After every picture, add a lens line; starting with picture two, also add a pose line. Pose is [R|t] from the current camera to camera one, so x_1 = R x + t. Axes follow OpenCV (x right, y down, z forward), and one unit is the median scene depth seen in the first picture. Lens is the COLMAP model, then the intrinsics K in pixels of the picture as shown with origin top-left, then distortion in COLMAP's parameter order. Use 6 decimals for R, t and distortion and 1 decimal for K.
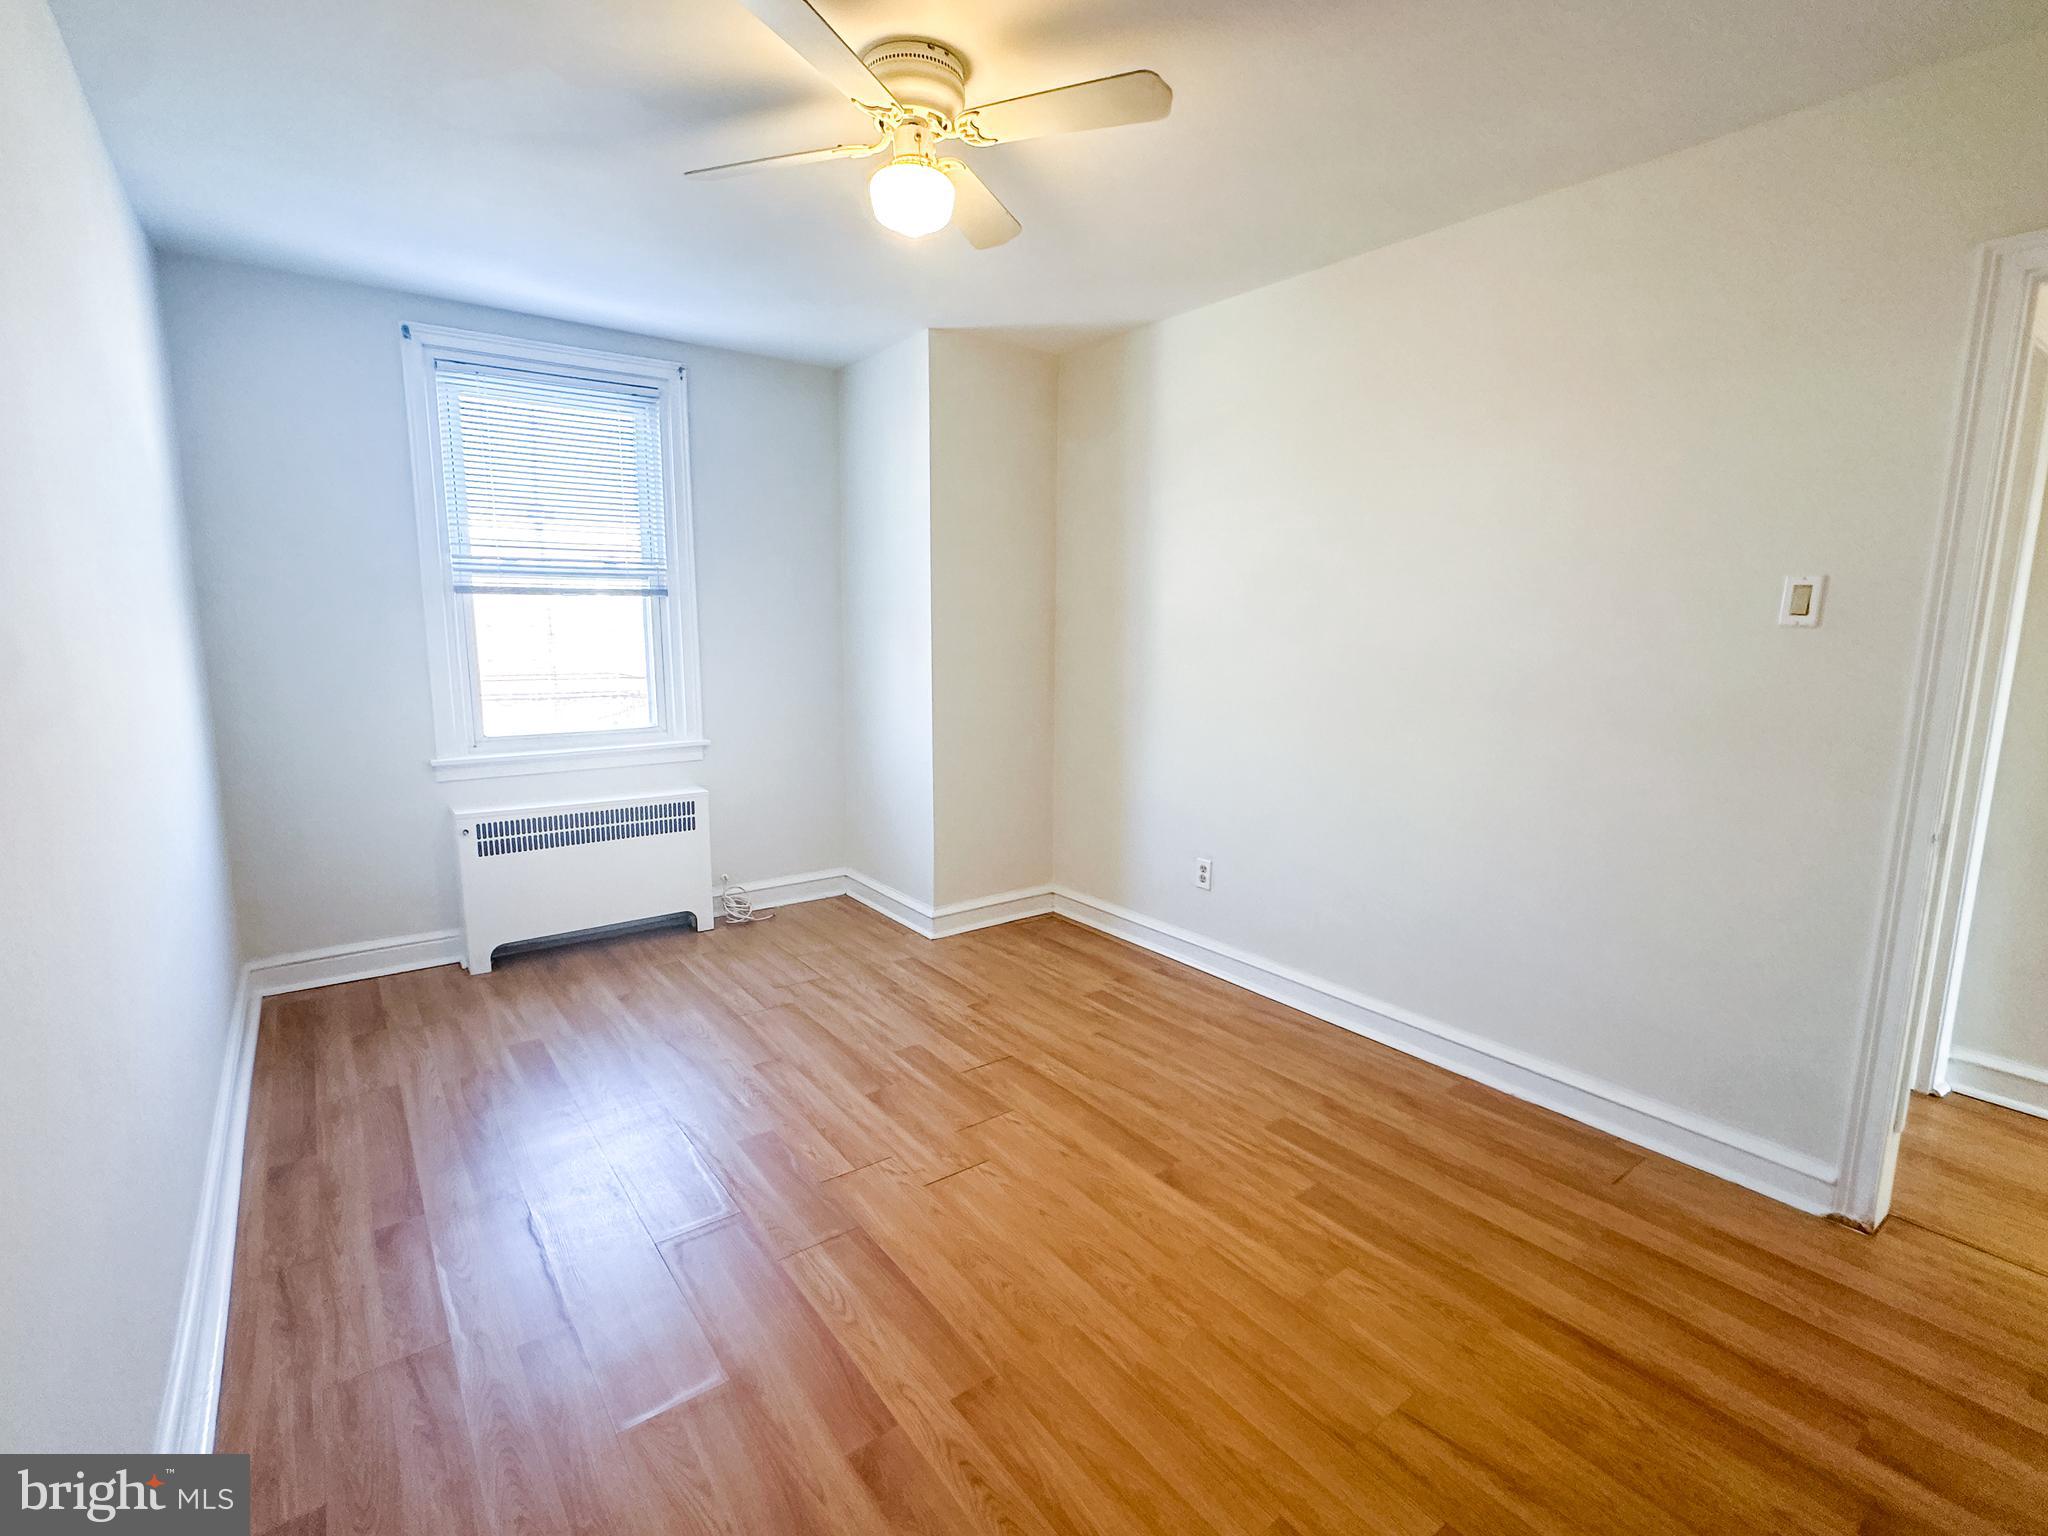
lens RADIAL K [[943.9, 0, 1017.7], [0, 943.9, 765.0], [0, 0, 1]] dist [-0.004850, 0.000808]
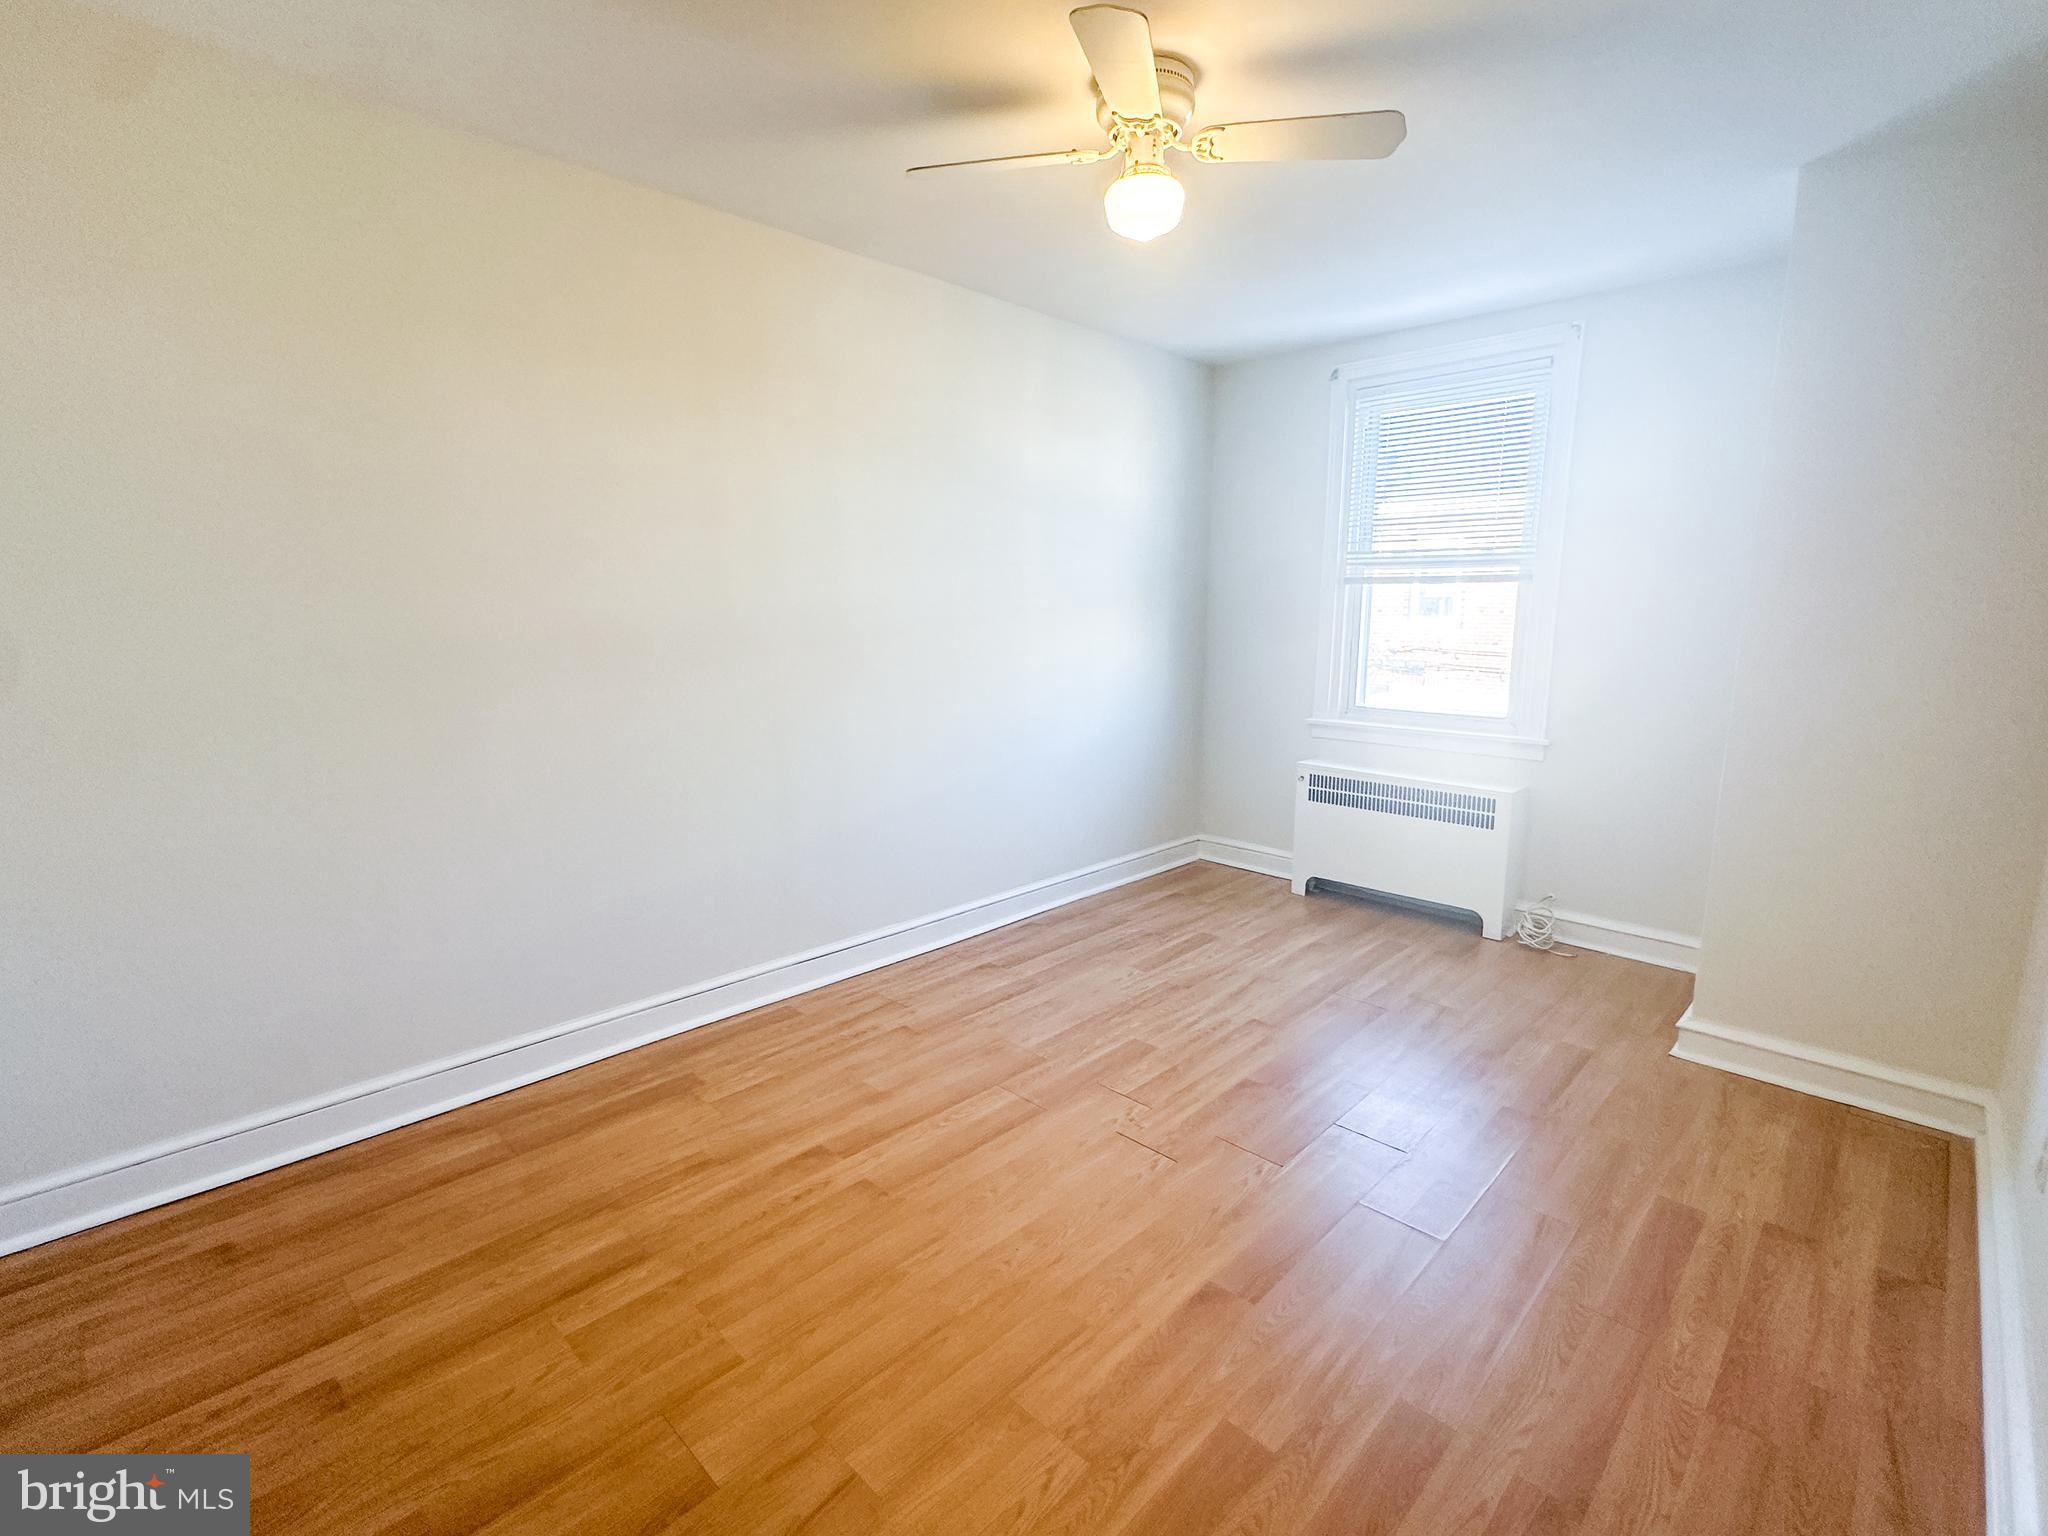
lens RADIAL K [[943.9, 0, 1025.4], [0, 943.9, 759.3], [0, 0, 1]] dist [-0.004850, 0.000808]
pose [[0.160711, 0.158758, -0.974150, 0.549054], [-0.152796, 0.979082, 0.134354, -0.062555], [0.975103, 0.127254, 0.181607, 0.413372]]
